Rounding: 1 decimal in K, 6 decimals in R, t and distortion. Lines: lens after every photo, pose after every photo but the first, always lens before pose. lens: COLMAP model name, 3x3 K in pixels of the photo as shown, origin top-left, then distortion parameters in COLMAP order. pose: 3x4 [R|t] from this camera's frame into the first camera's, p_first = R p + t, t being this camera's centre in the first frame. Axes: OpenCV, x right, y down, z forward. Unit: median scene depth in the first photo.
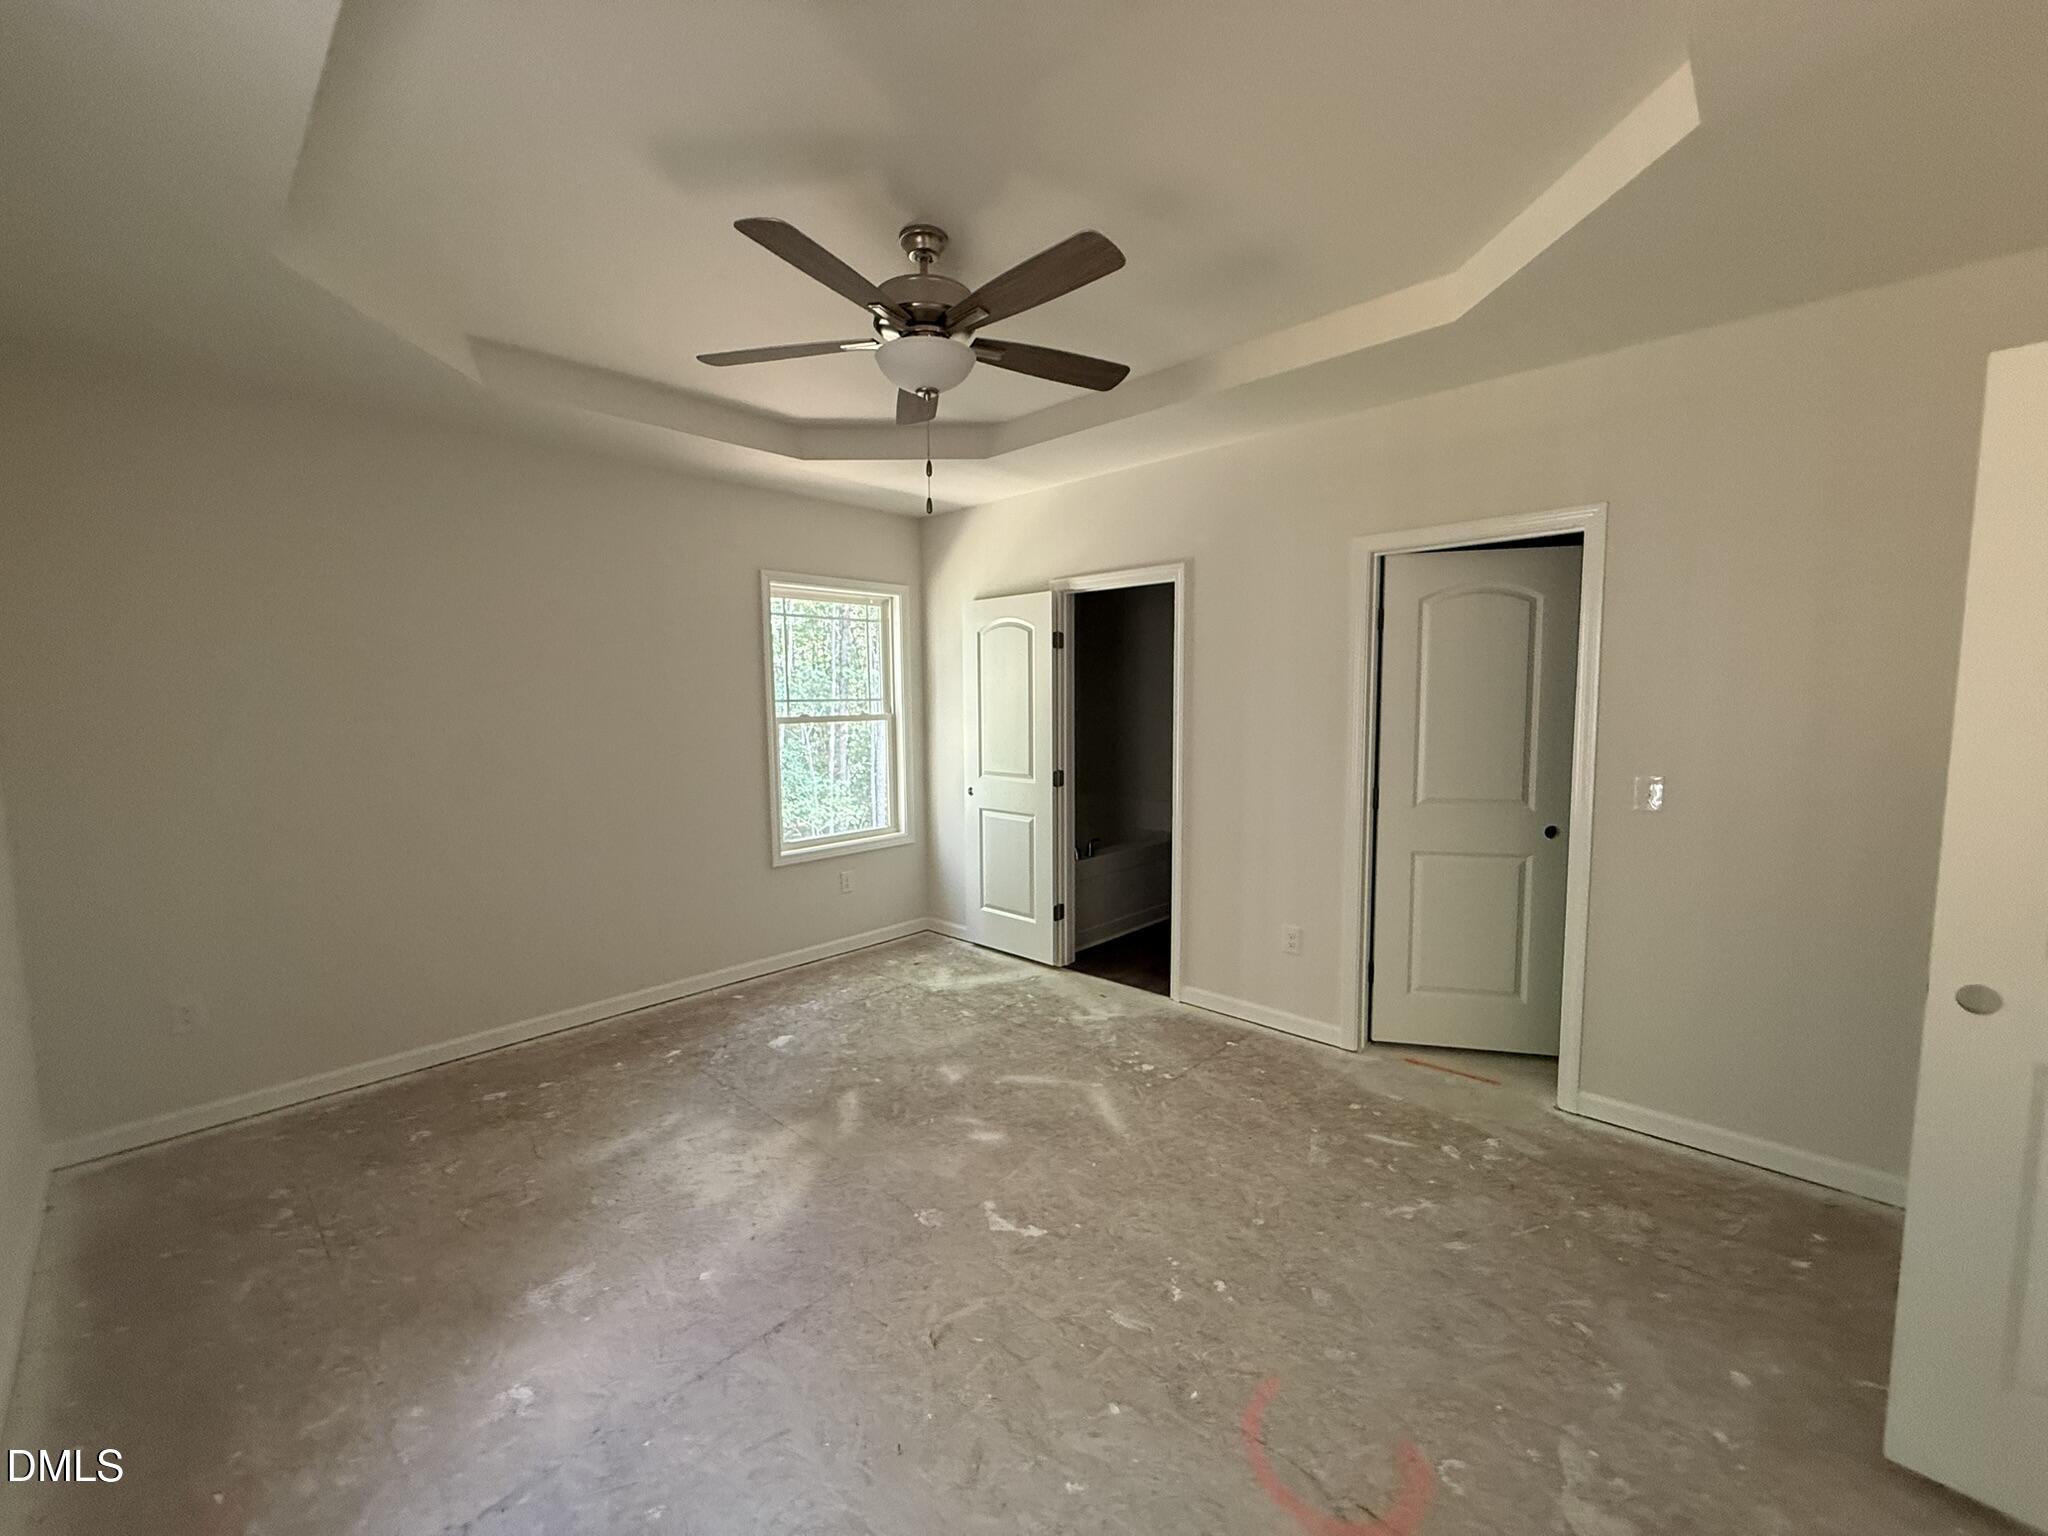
lens RADIAL K [[816.2, 0, 1017.2], [0, 816.2, 767.4], [0, 0, 1]] dist [-0.001263, -0.000424]
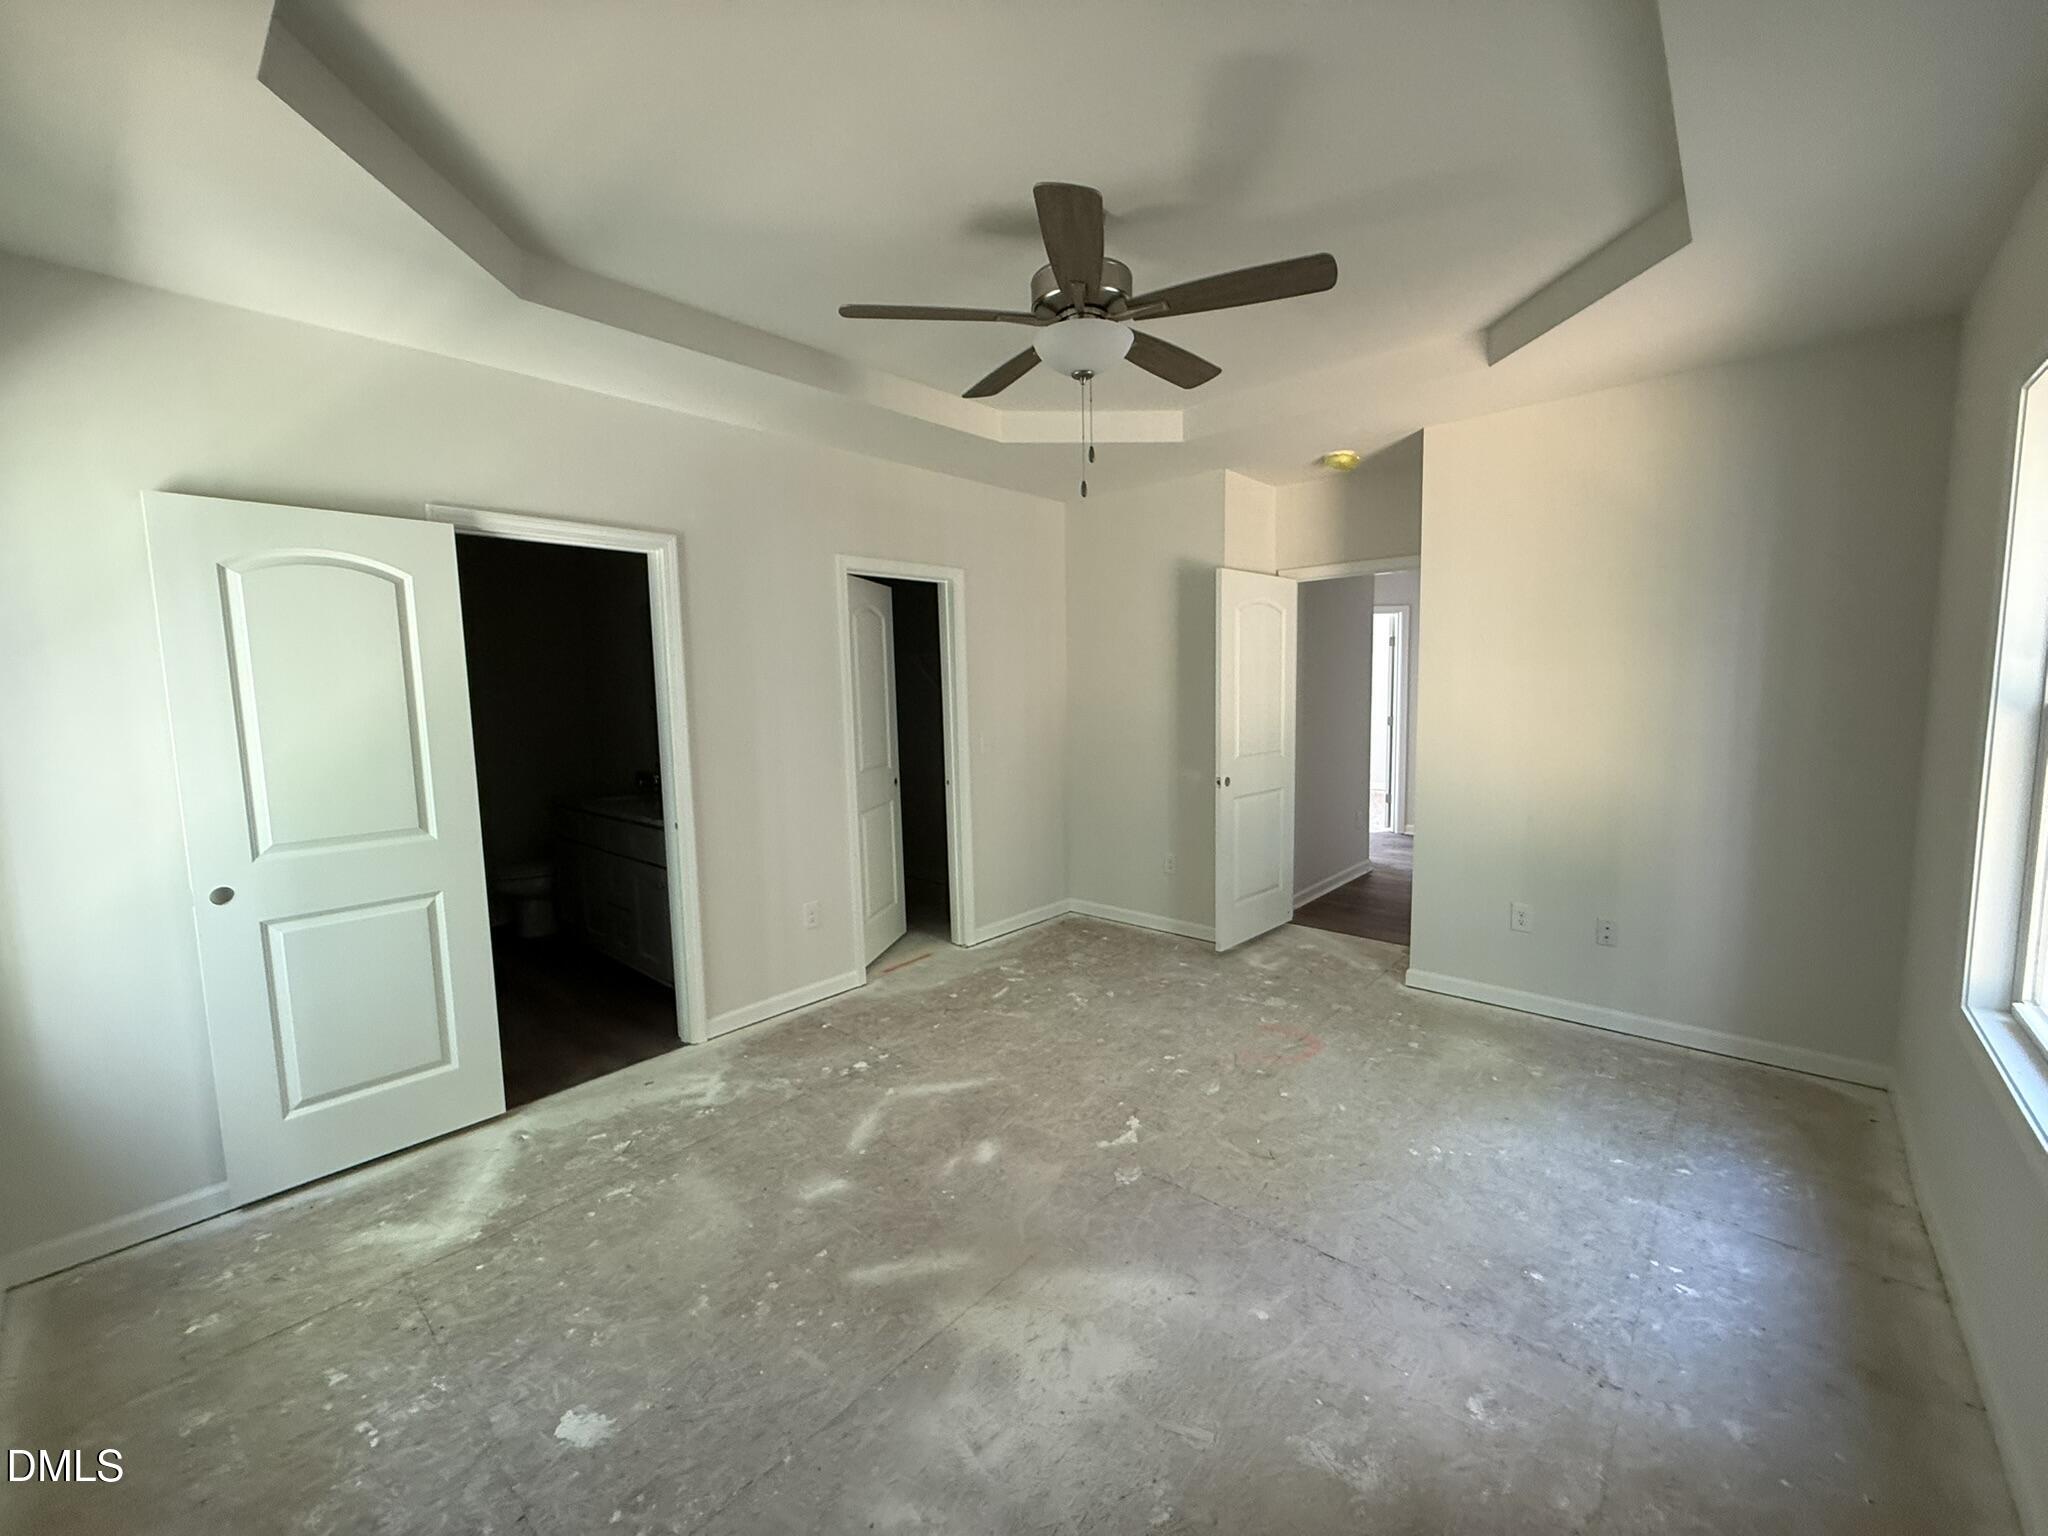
lens RADIAL K [[816.2, 0, 1017.2], [0, 816.2, 767.4], [0, 0, 1]] dist [-0.001263, -0.000424]
pose [[-0.019897, -0.093333, 0.995436, -0.840612], [0.108368, 0.989566, 0.094948, -0.064111], [-0.993912, 0.109762, -0.009575, 0.834430]]
